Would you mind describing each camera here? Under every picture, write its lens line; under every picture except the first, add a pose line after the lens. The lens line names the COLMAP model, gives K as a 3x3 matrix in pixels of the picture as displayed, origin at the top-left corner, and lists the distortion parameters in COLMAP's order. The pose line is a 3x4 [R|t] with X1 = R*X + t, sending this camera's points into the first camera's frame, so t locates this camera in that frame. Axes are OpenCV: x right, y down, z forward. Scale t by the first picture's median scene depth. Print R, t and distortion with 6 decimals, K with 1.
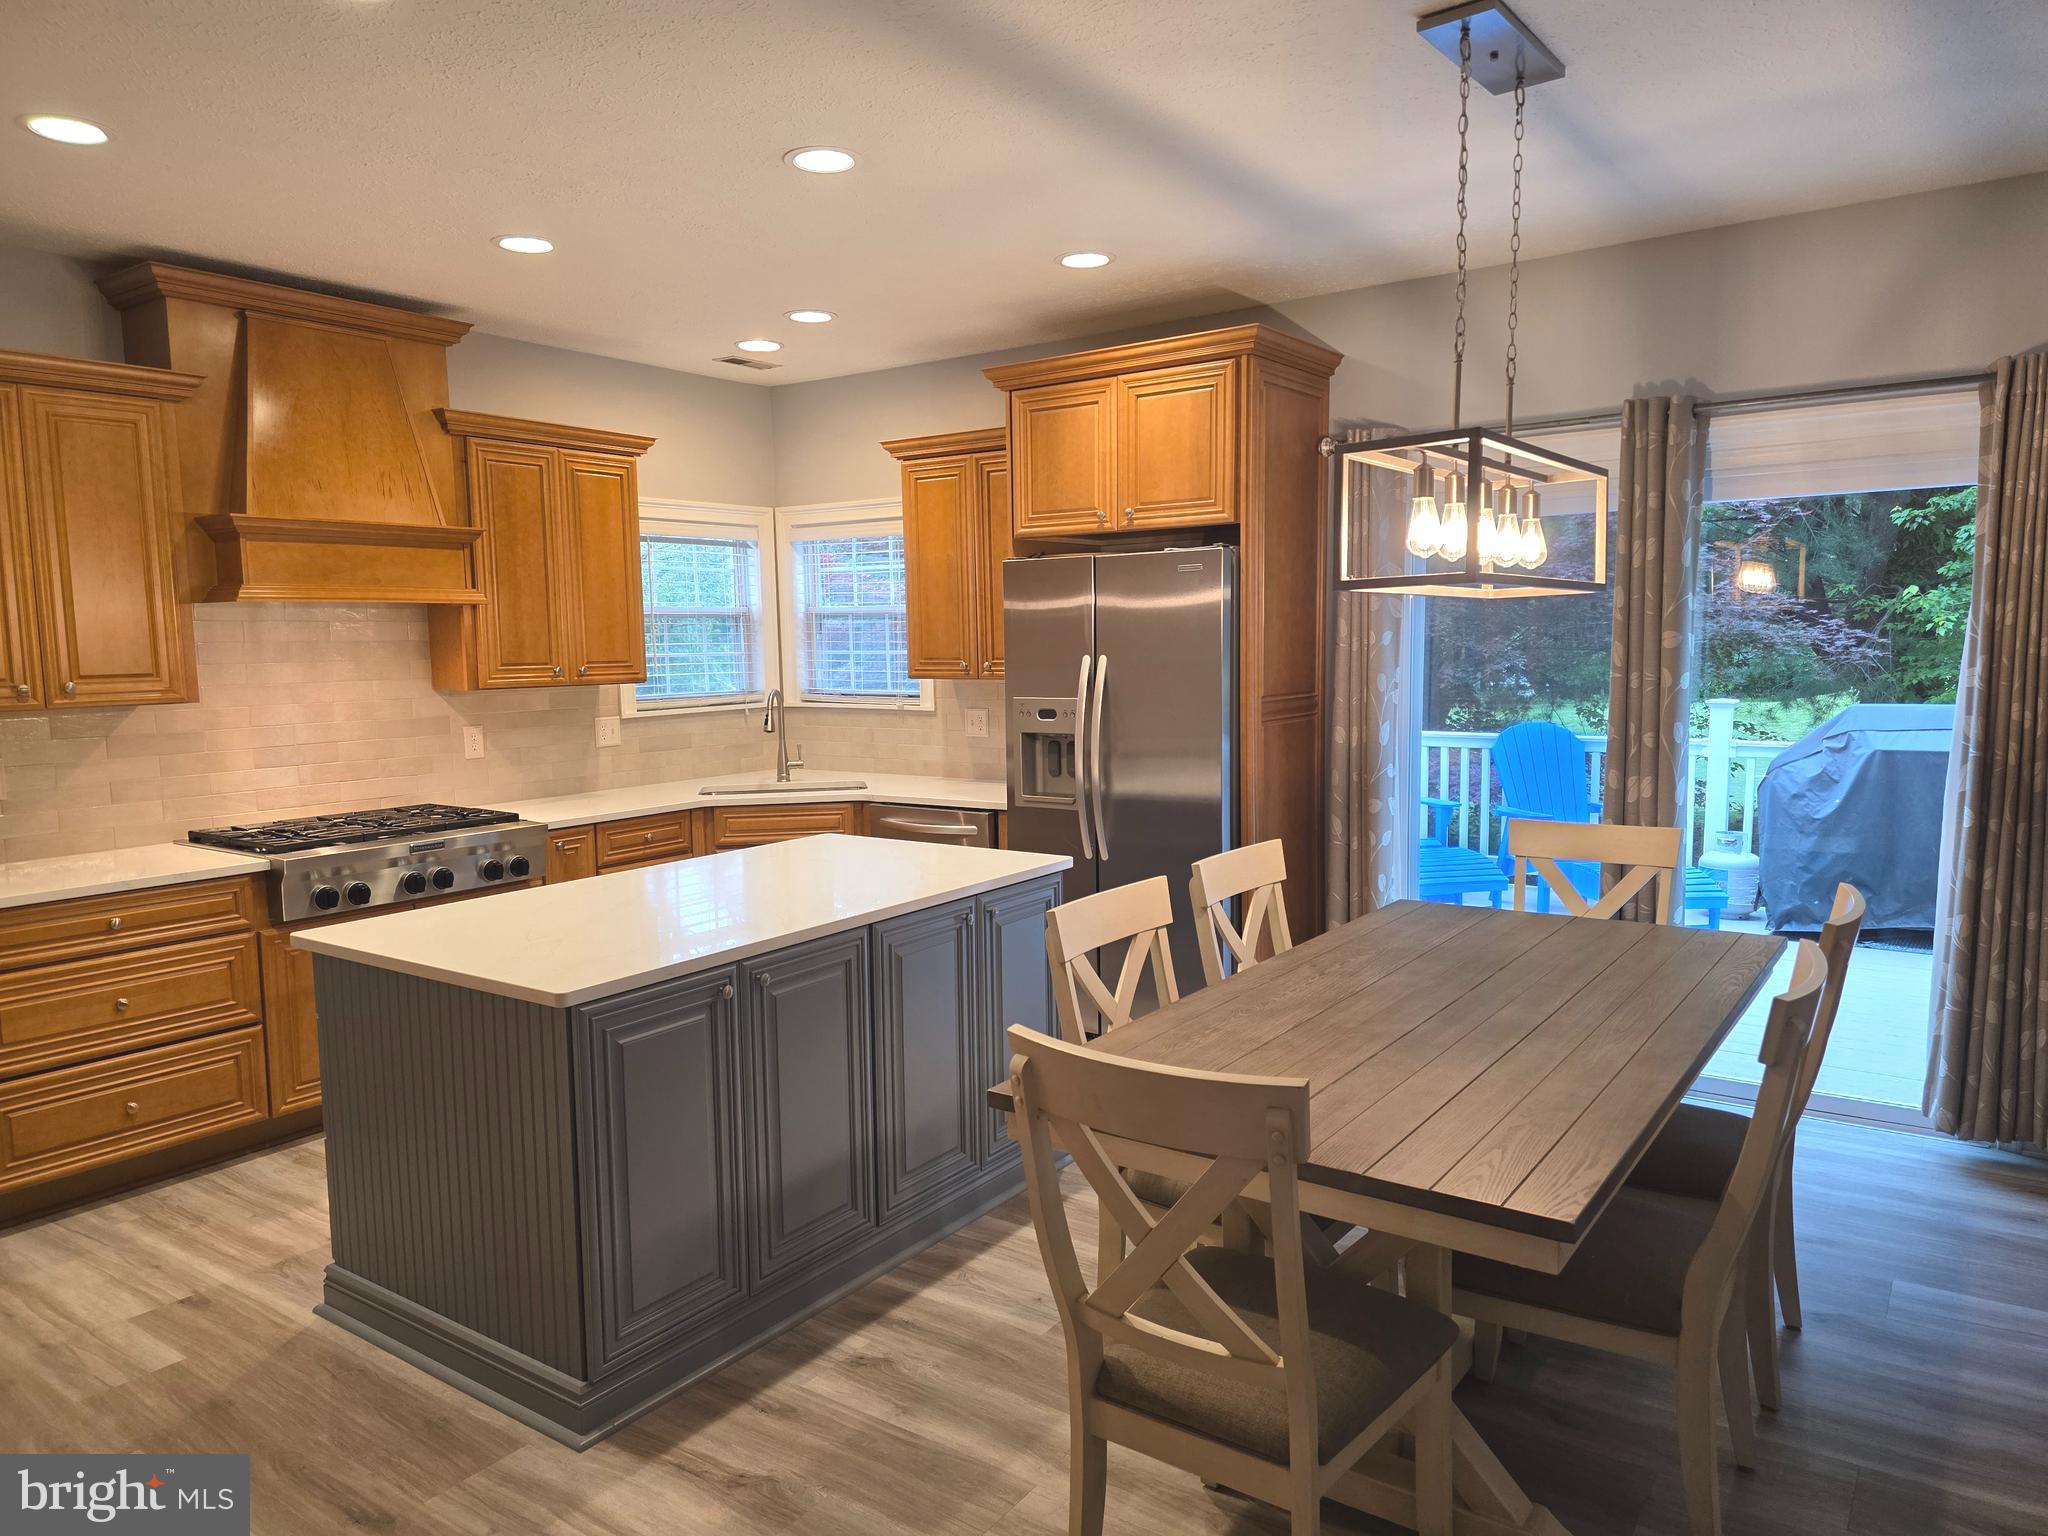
lens RADIAL K [[1372.0, 0, 1019.5], [0, 1372.0, 787.6], [0, 0, 1]] dist [0.075448, -0.078223]
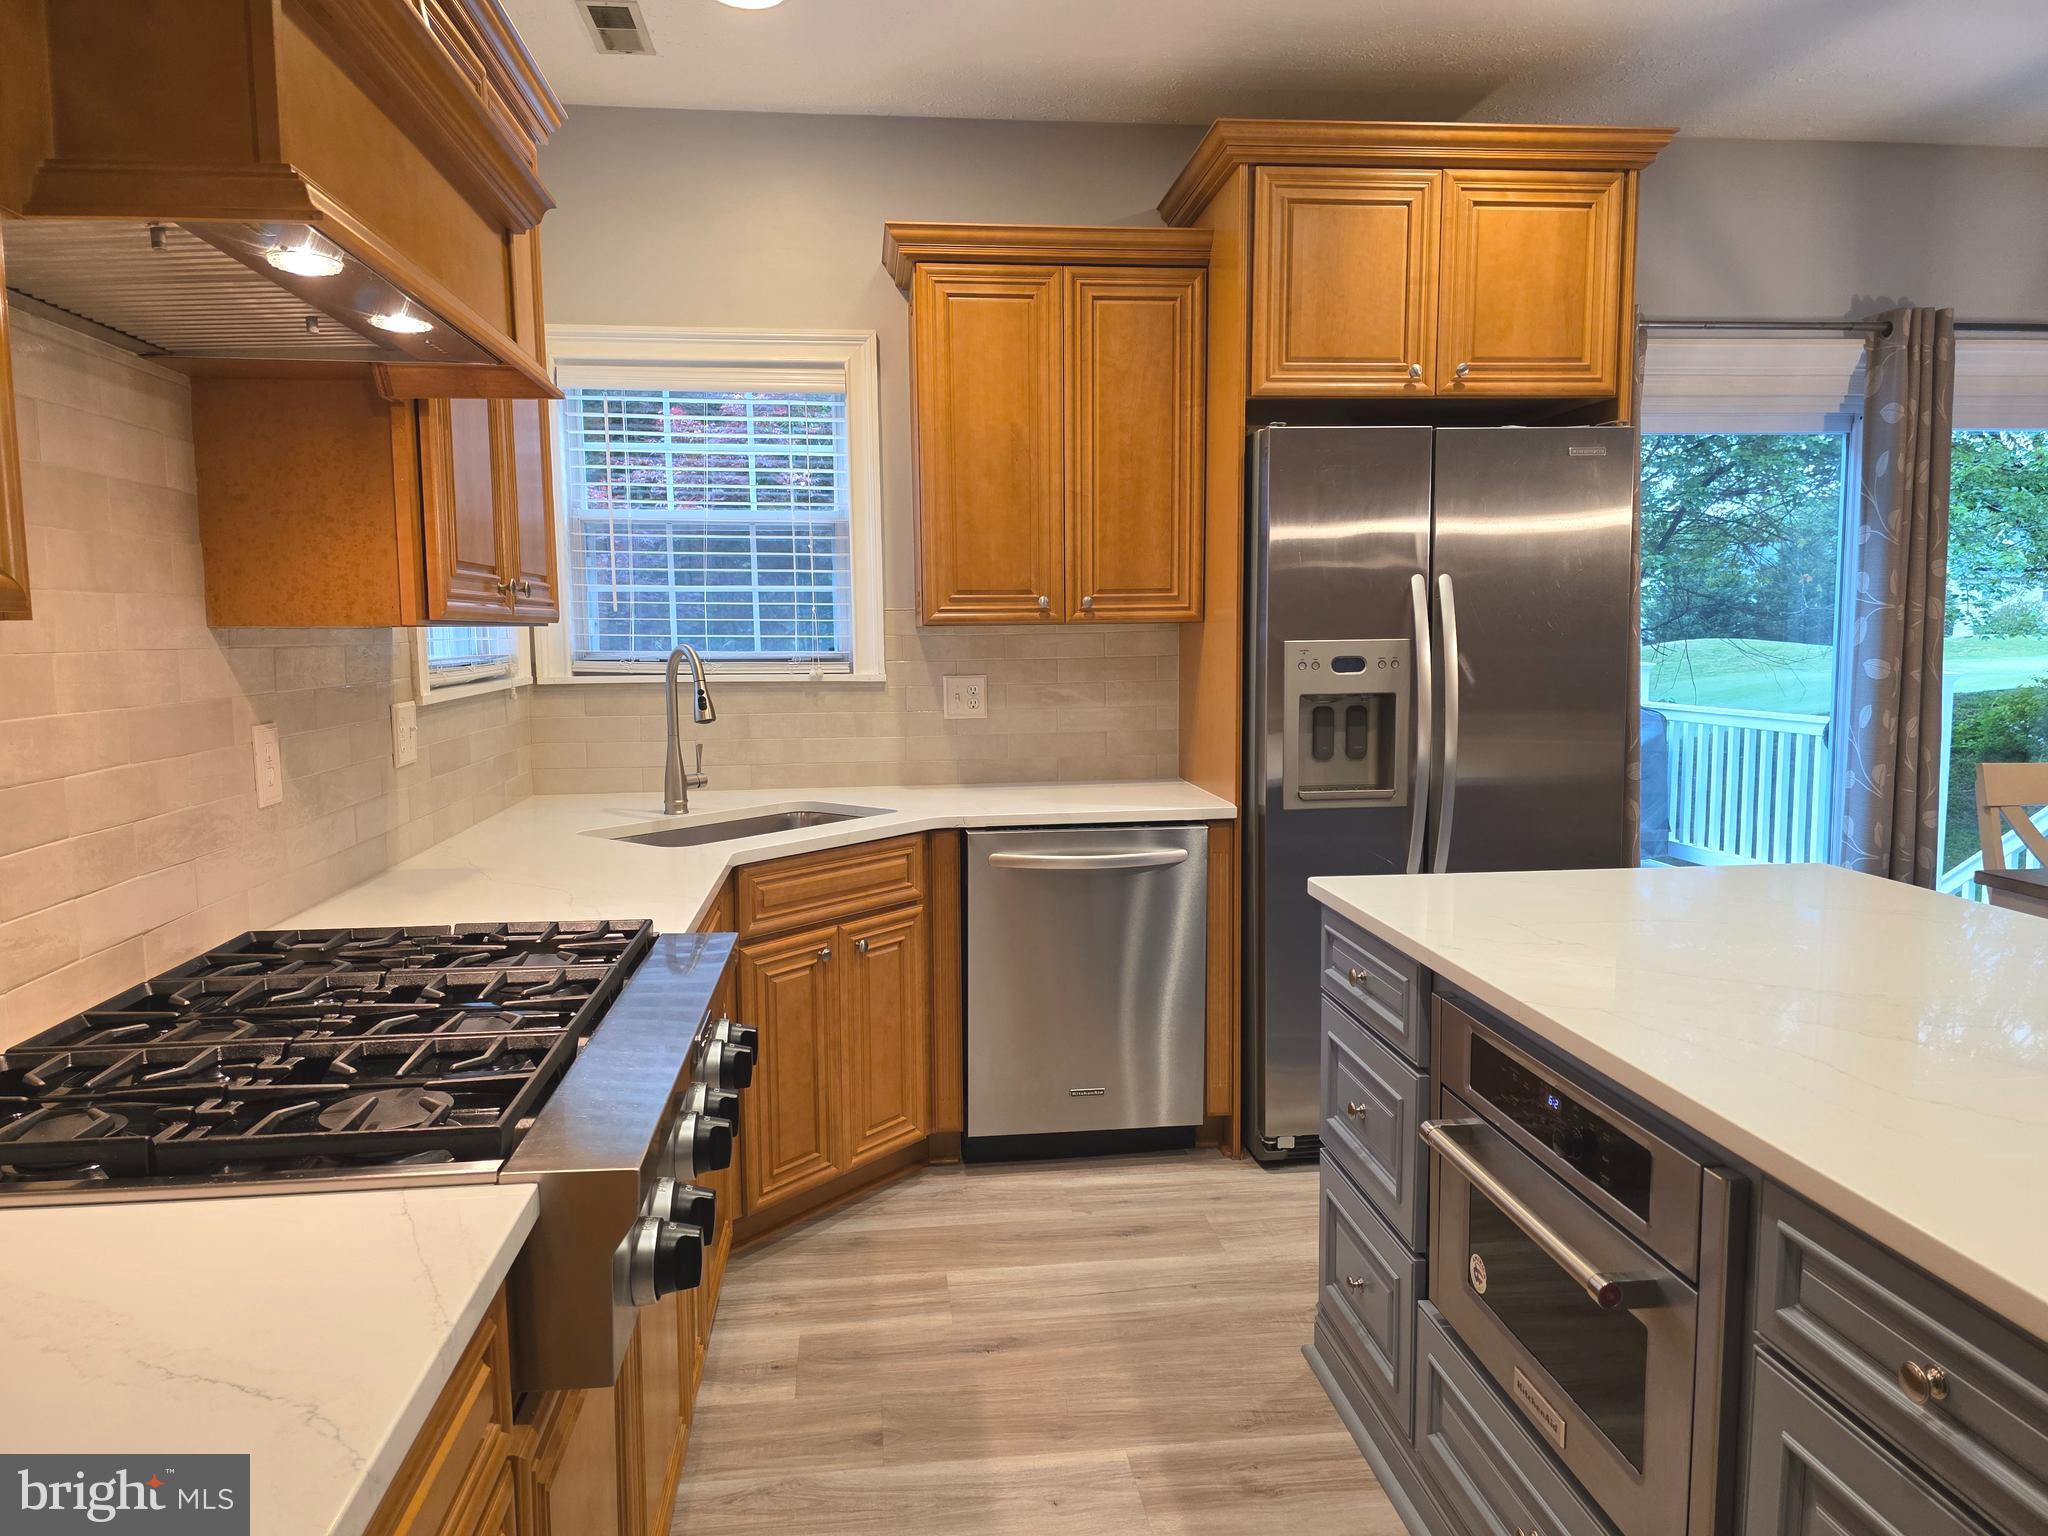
lens RADIAL K [[1372.0, 0, 1035.3], [0, 1372.0, 765.0], [0, 0, 1]] dist [0.075448, -0.078223]
pose [[0.741286, -0.058057, 0.668673, -0.640841], [0.073126, 0.997307, 0.005523, -0.024108], [-0.667194, 0.044803, 0.743536, 0.726691]]
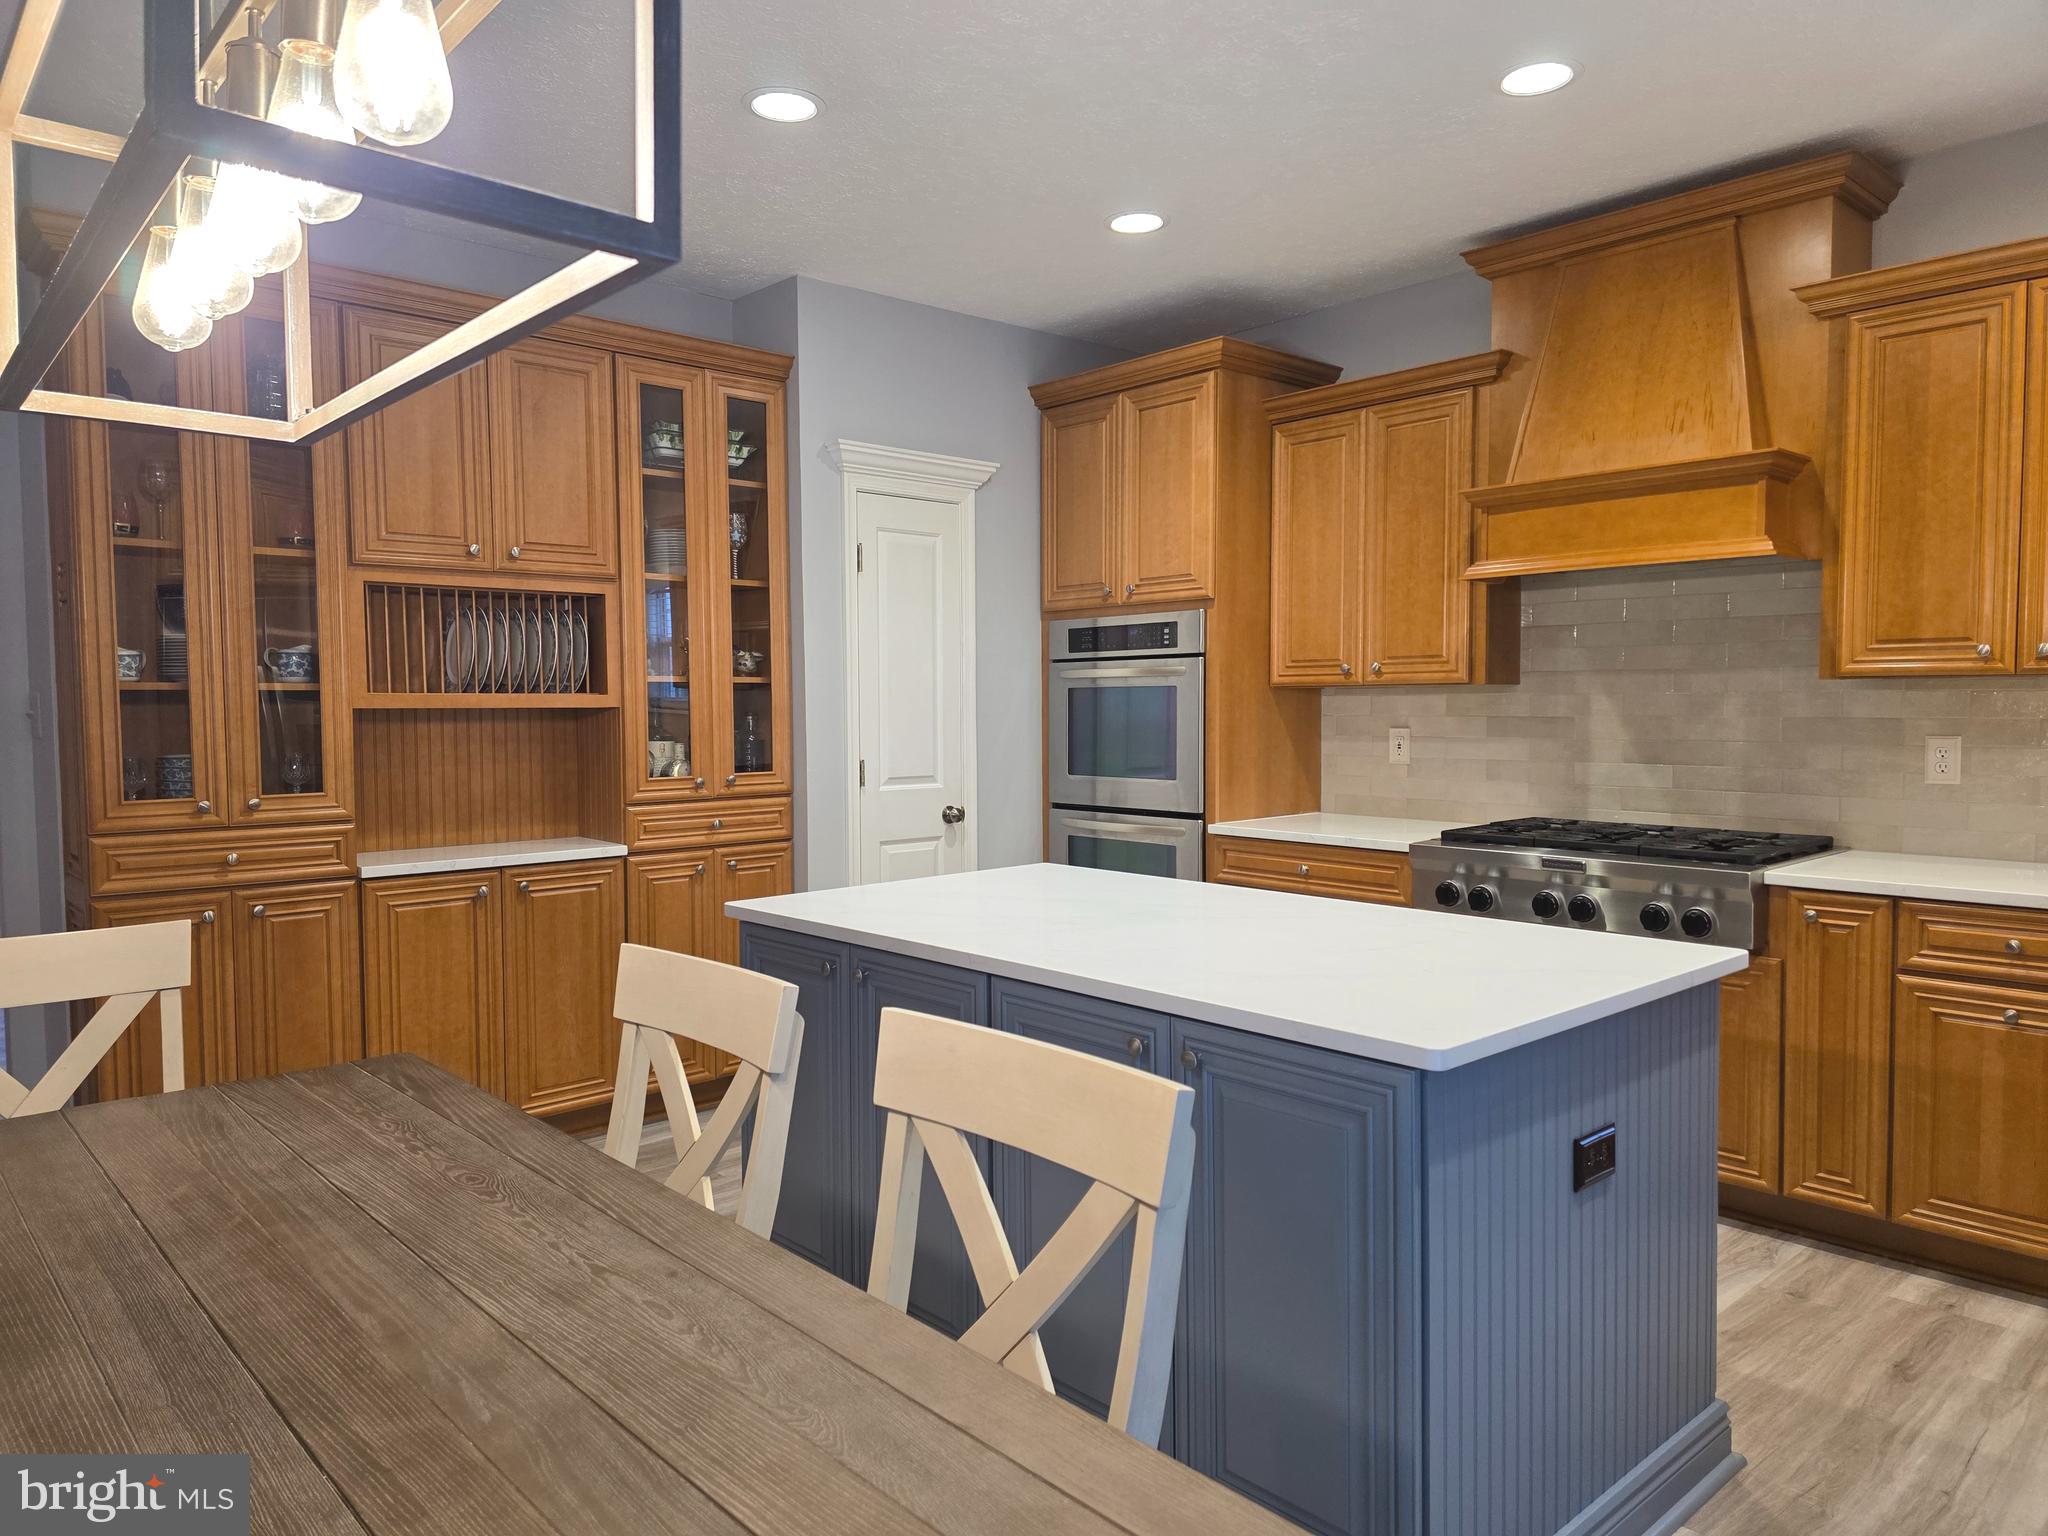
lens RADIAL K [[1372.0, 0, 1005.7], [0, 1372.0, 784.3], [0, 0, 1]] dist [0.075448, -0.078223]
pose [[-0.220147, 0.079276, -0.972240, 0.468906], [-0.096001, 0.990093, 0.102470, -0.060701], [0.970731, 0.115894, -0.210355, 0.914139]]
